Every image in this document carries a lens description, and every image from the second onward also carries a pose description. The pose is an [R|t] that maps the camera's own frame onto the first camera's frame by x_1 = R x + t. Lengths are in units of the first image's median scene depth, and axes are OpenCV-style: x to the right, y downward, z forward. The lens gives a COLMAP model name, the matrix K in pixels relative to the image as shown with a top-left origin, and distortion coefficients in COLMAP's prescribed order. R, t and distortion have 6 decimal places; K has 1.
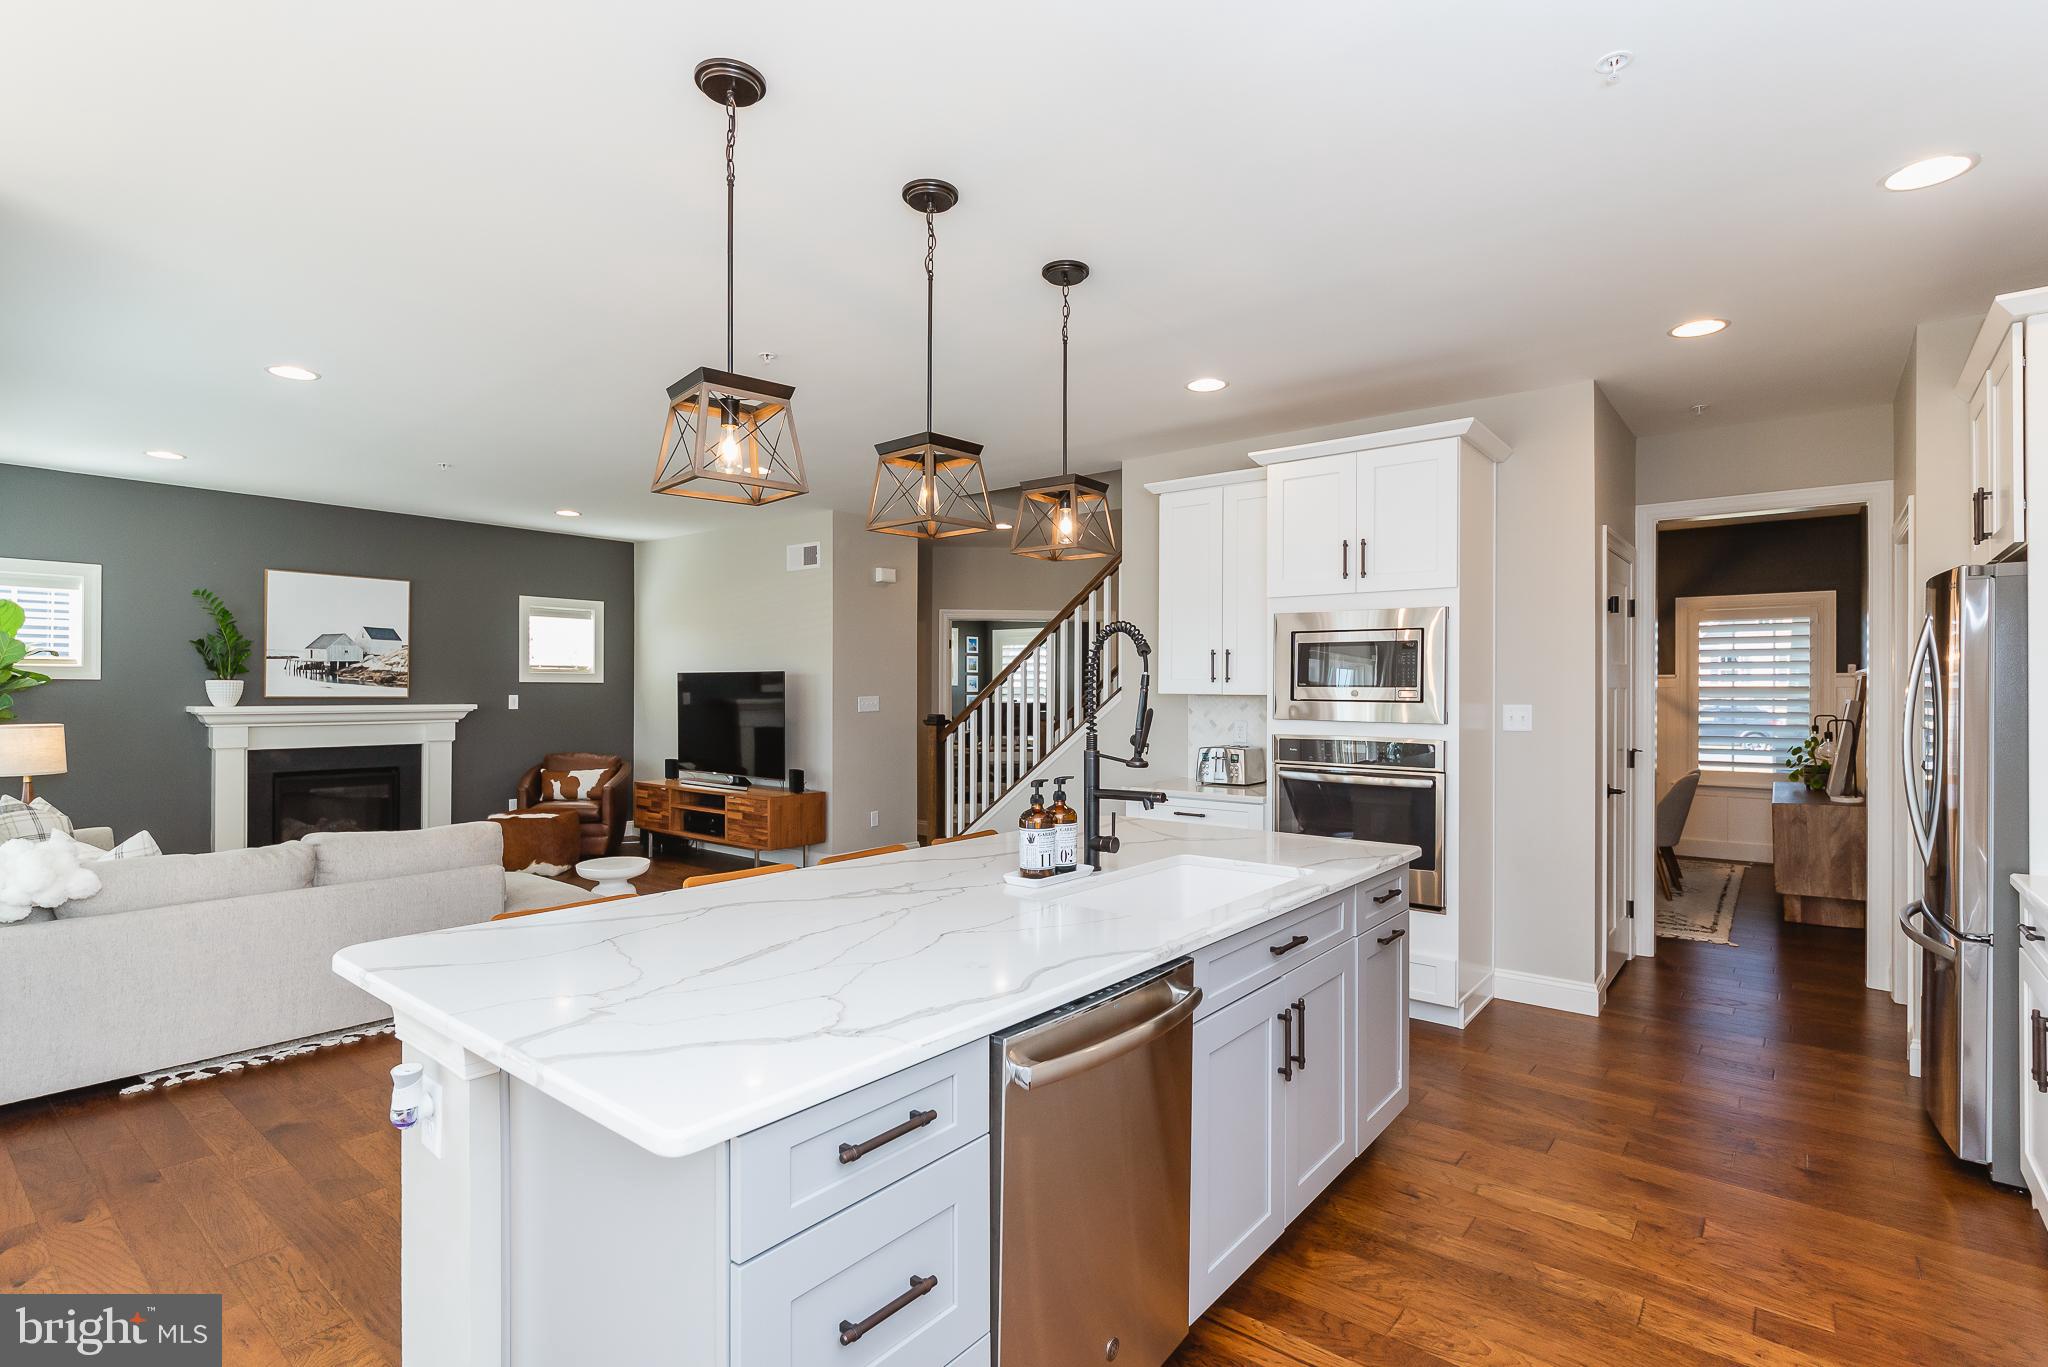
lens RADIAL K [[980.2, 0, 1035.1], [0, 980.2, 686.4], [0, 0, 1]] dist [0.009124, -0.000062]
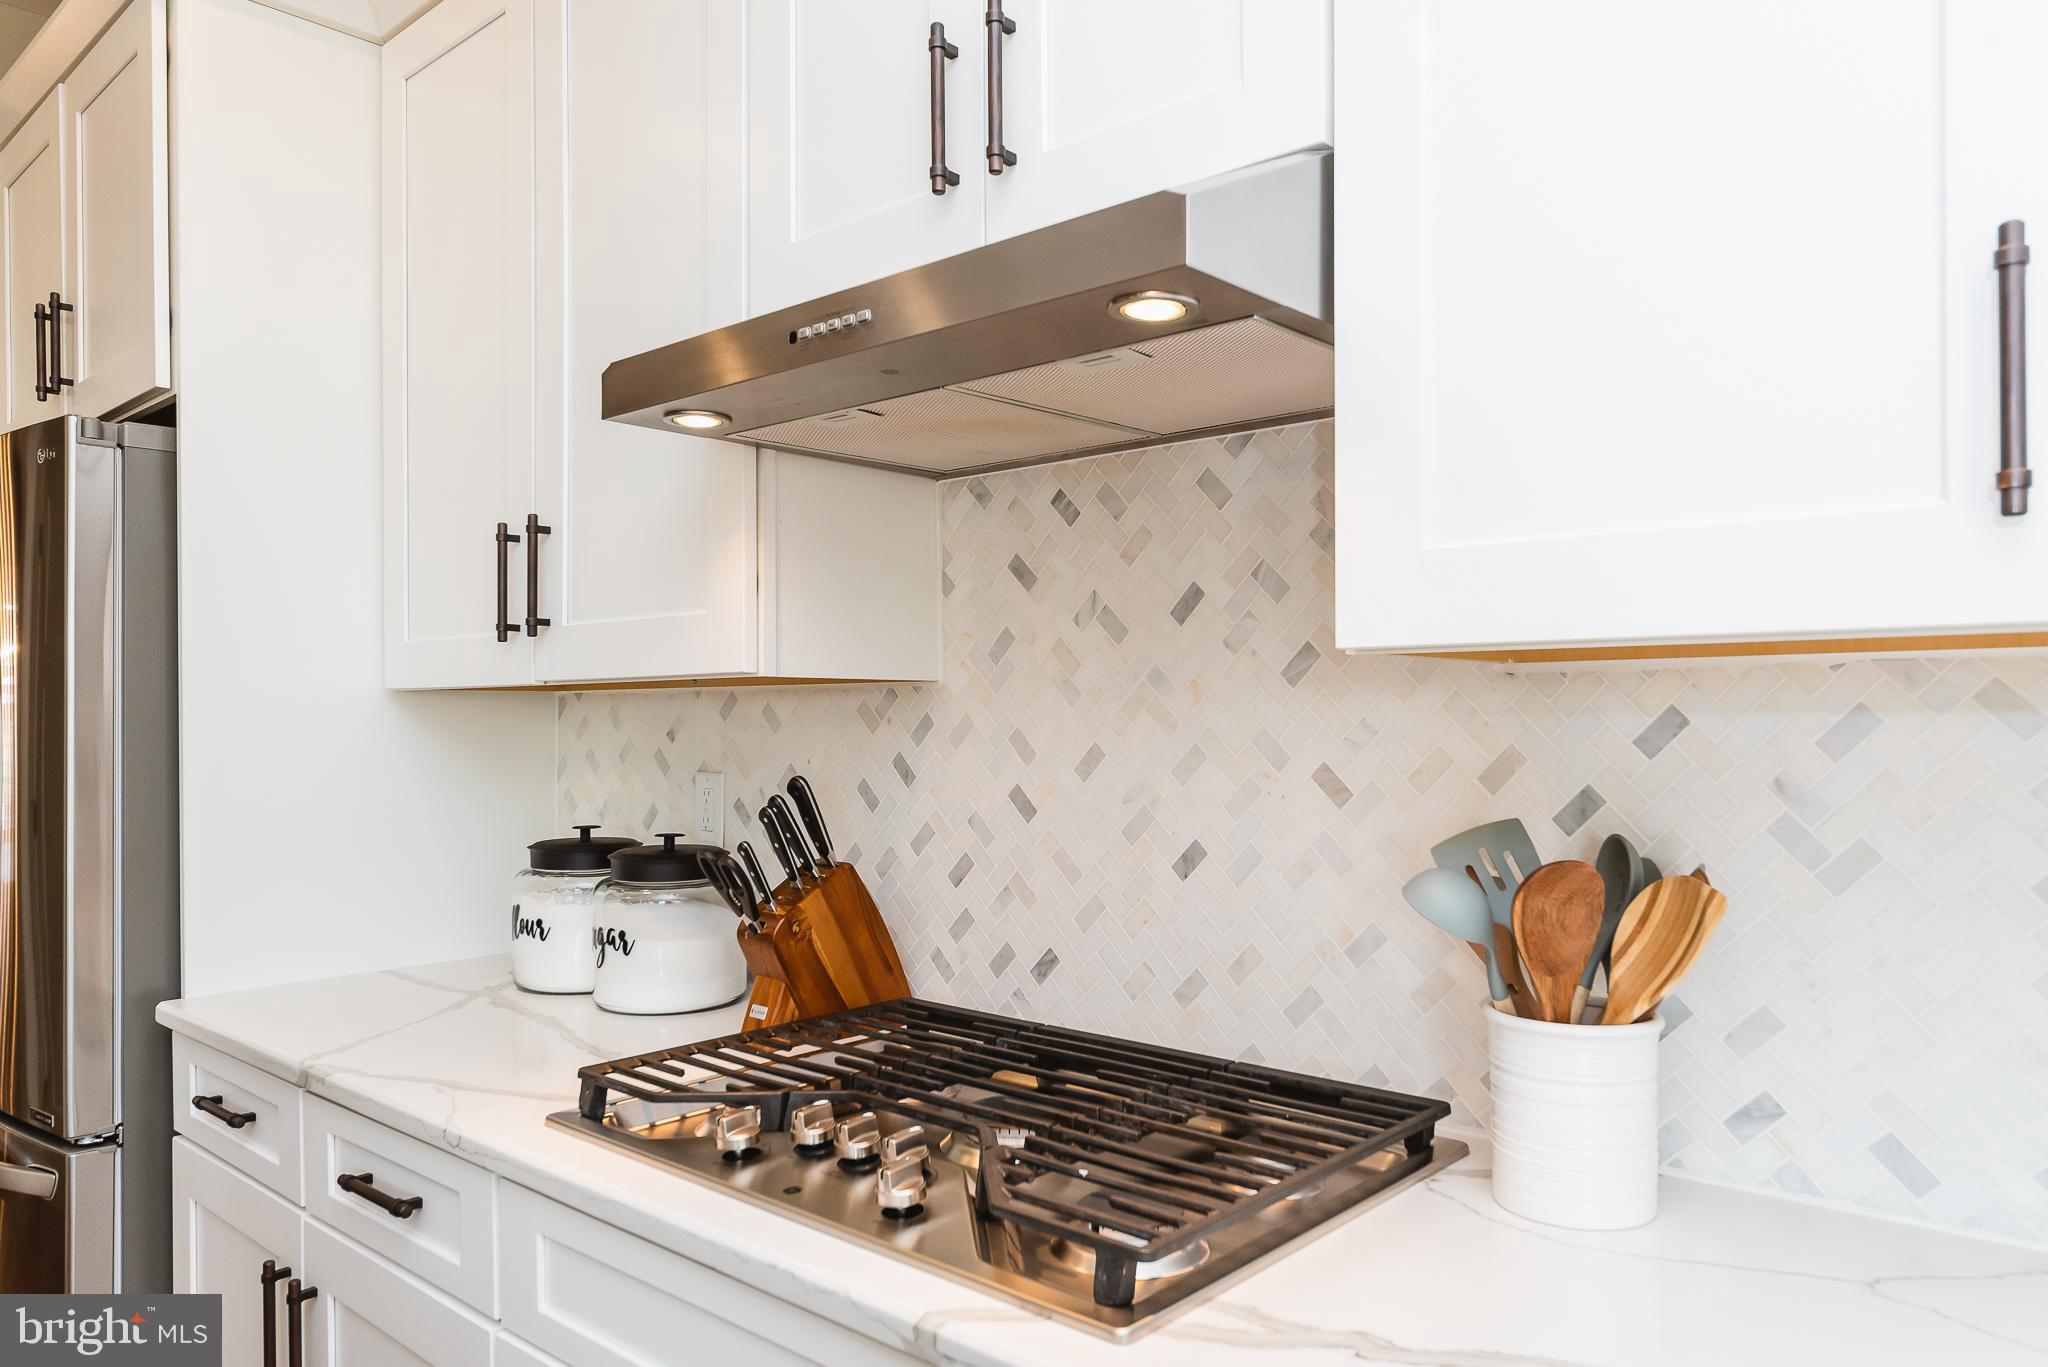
lens RADIAL K [[1378.1, 0, 1031.5], [0, 1378.1, 714.6], [0, 0, 1]] dist [0.000007, 0.004815]
pose [[0.060696, 0.000260, 0.998156, 0.238025], [0.001761, 0.999998, -0.000368, 0.030640], [-0.998155, 0.001780, 0.060696, 0.425547]]
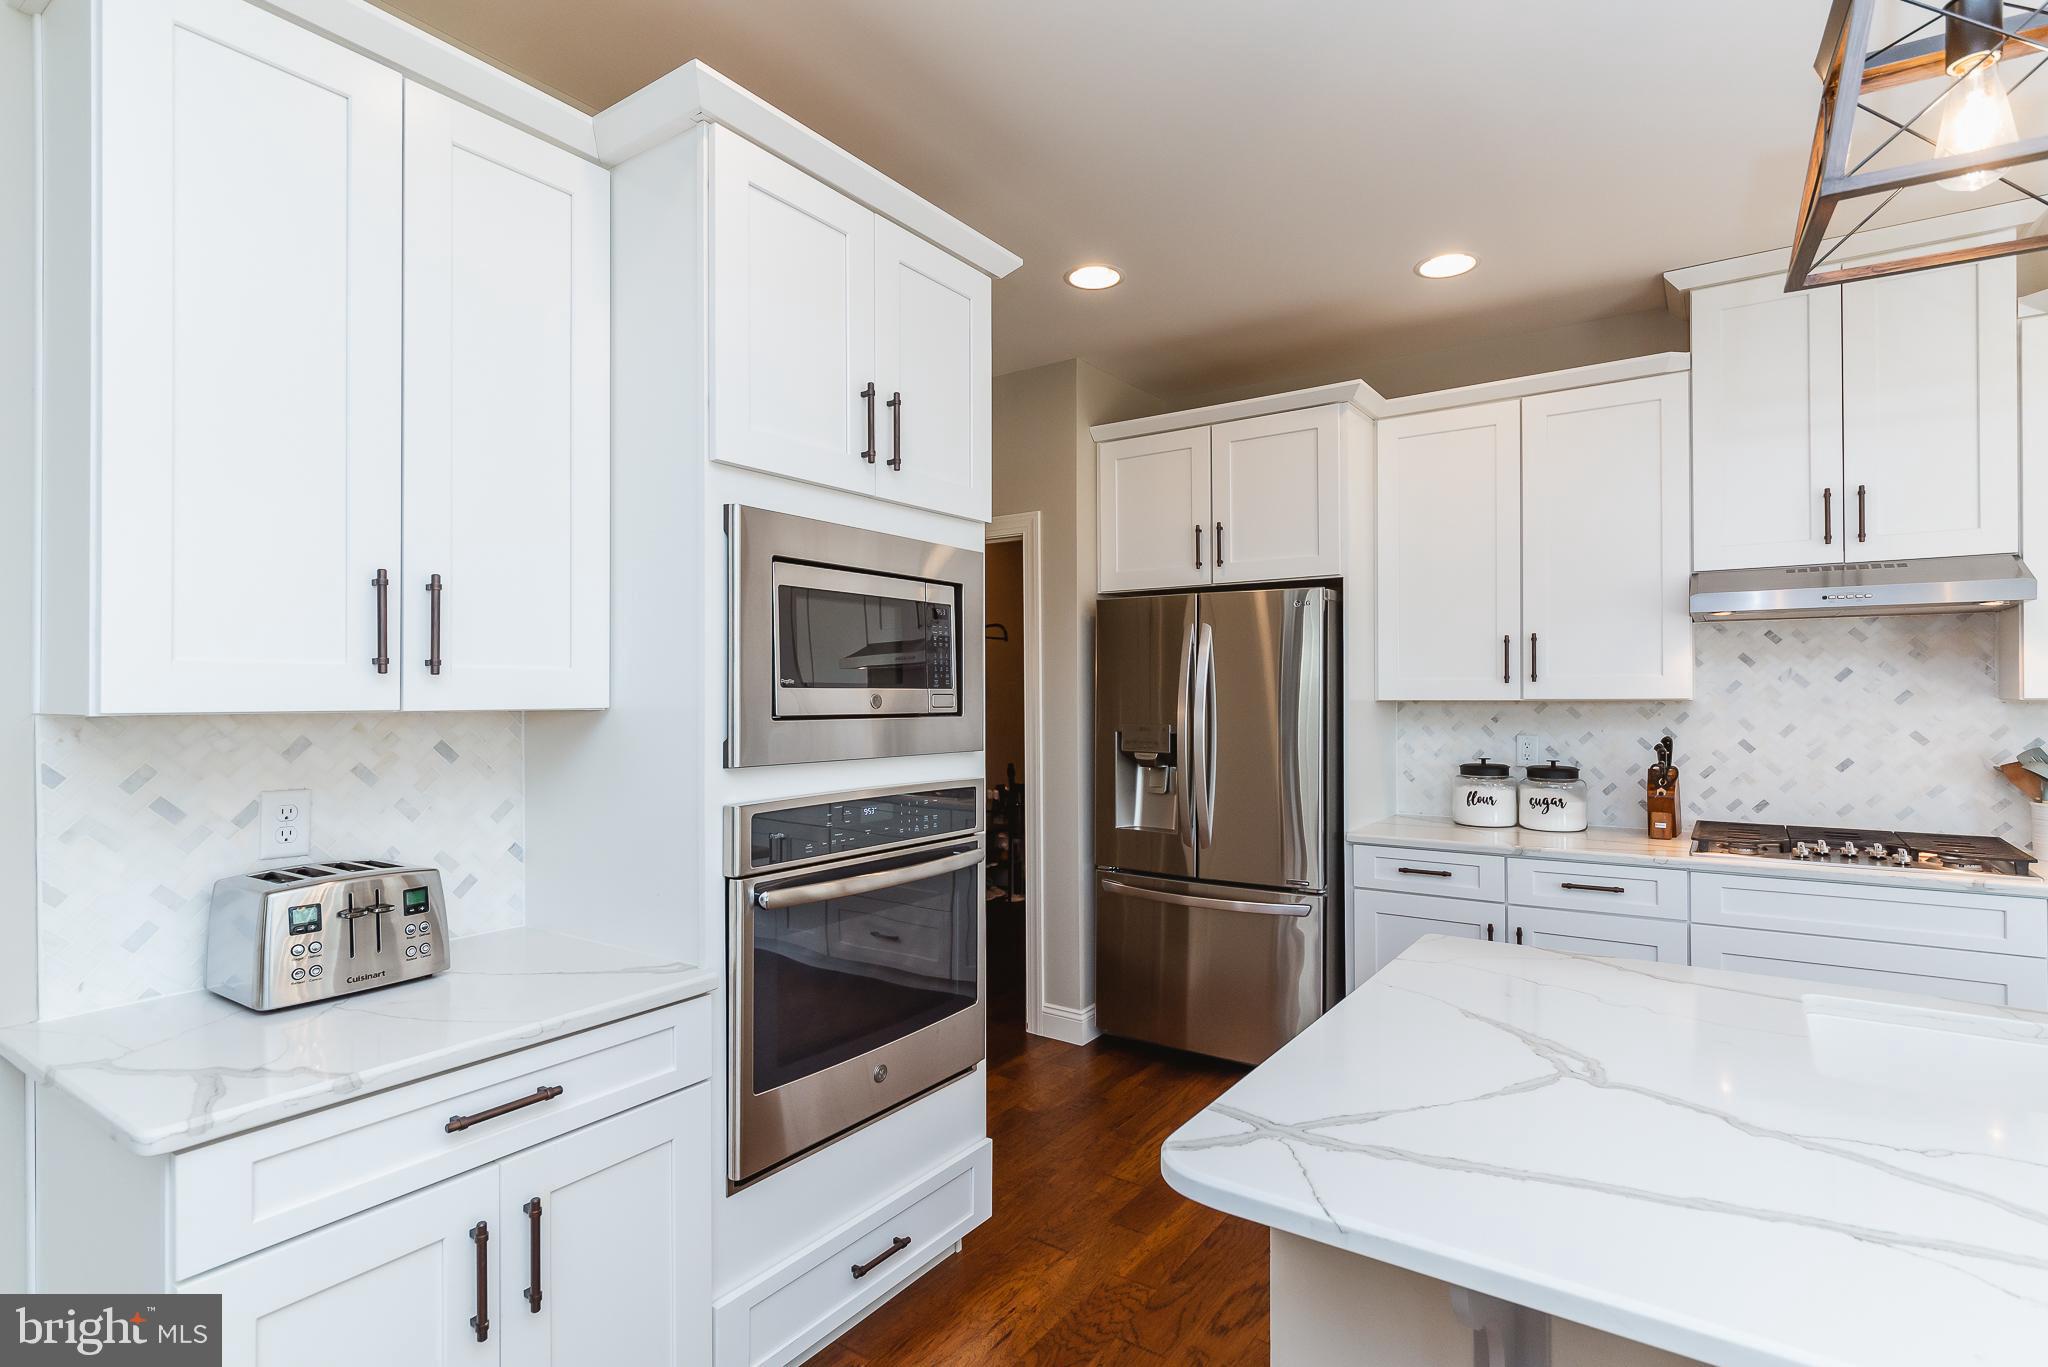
lens RADIAL K [[1016.9, 0, 1014.8], [0, 1016.9, 687.8], [0, 0, 1]] dist [0.001024, -0.000266]
pose [[-0.064953, 0.002878, 0.997884, -0.262393], [0.003357, 0.999991, -0.002666, 0.003018], [-0.997883, 0.003177, -0.064962, 1.342832]]
